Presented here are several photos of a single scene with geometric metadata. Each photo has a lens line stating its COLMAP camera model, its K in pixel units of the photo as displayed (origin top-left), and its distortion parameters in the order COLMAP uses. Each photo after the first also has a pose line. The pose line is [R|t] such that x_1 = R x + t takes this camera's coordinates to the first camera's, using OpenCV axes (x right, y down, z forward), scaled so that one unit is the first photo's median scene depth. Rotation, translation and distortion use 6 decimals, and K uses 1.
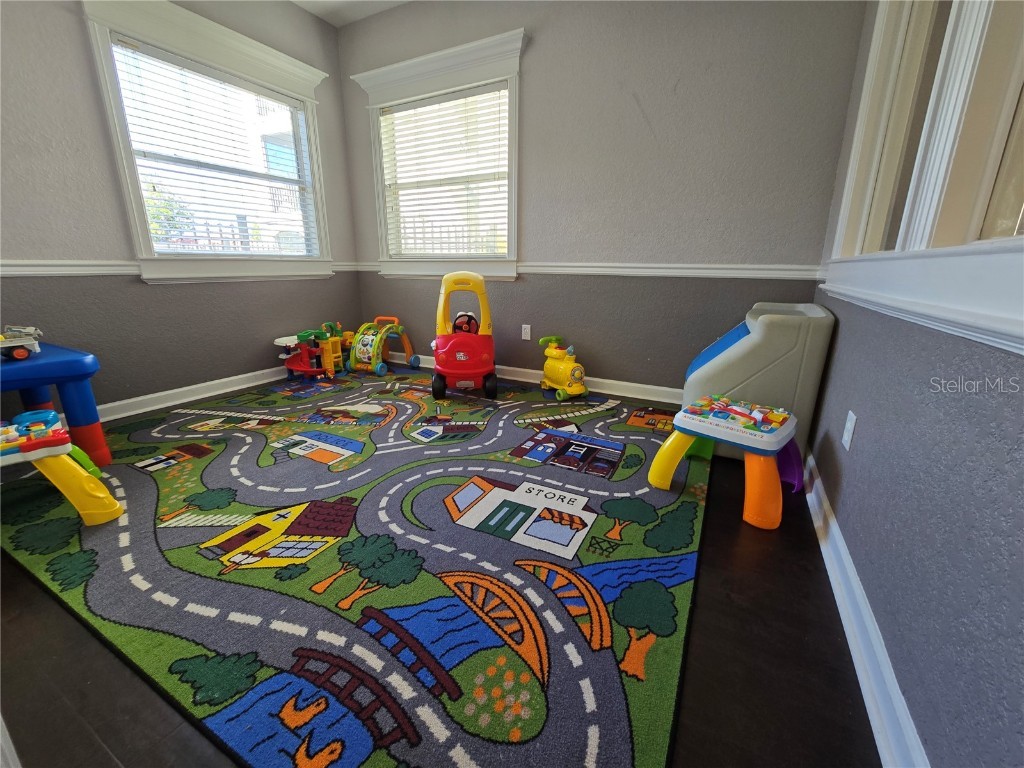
lens RADIAL K [[419.9, 0, 512.0], [0, 419.9, 383.0], [0, 0, 1]] dist [-0.009390, 0.000594]
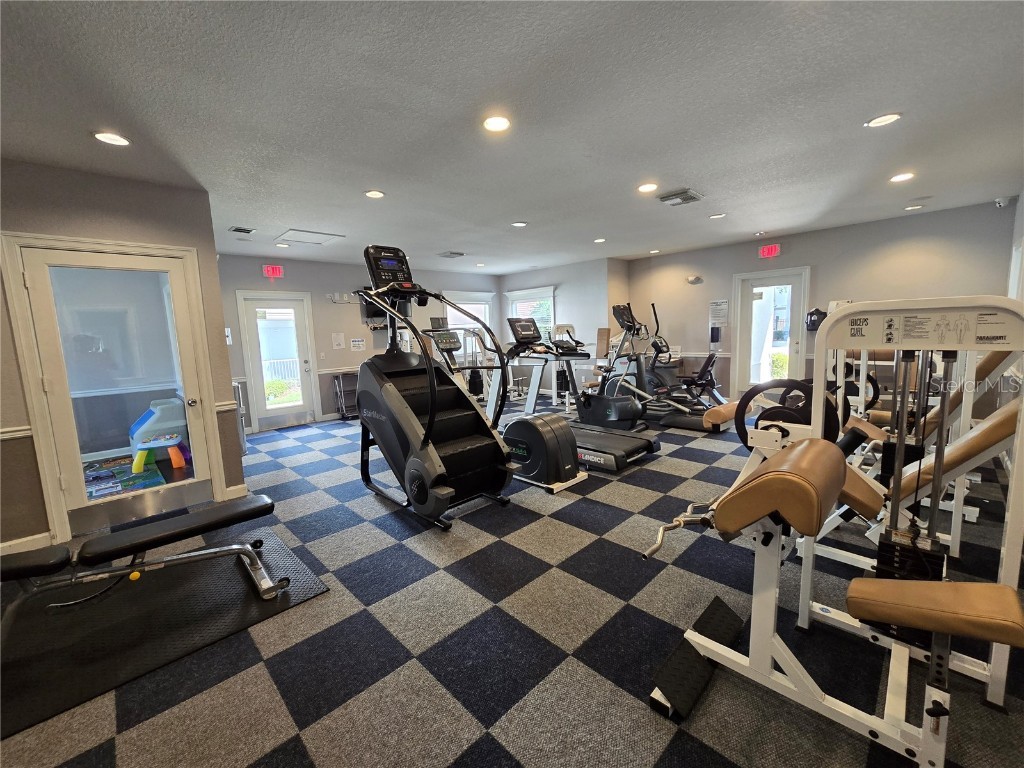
lens RADIAL K [[419.9, 0, 512.2], [0, 419.9, 383.2], [0, 0, 1]] dist [-0.009390, 0.000594]
pose [[0.302257, -0.139739, 0.942928, -1.268282], [0.292904, 0.954955, 0.047631, 0.247050], [-0.907110, 0.261791, 0.329572, -2.064173]]
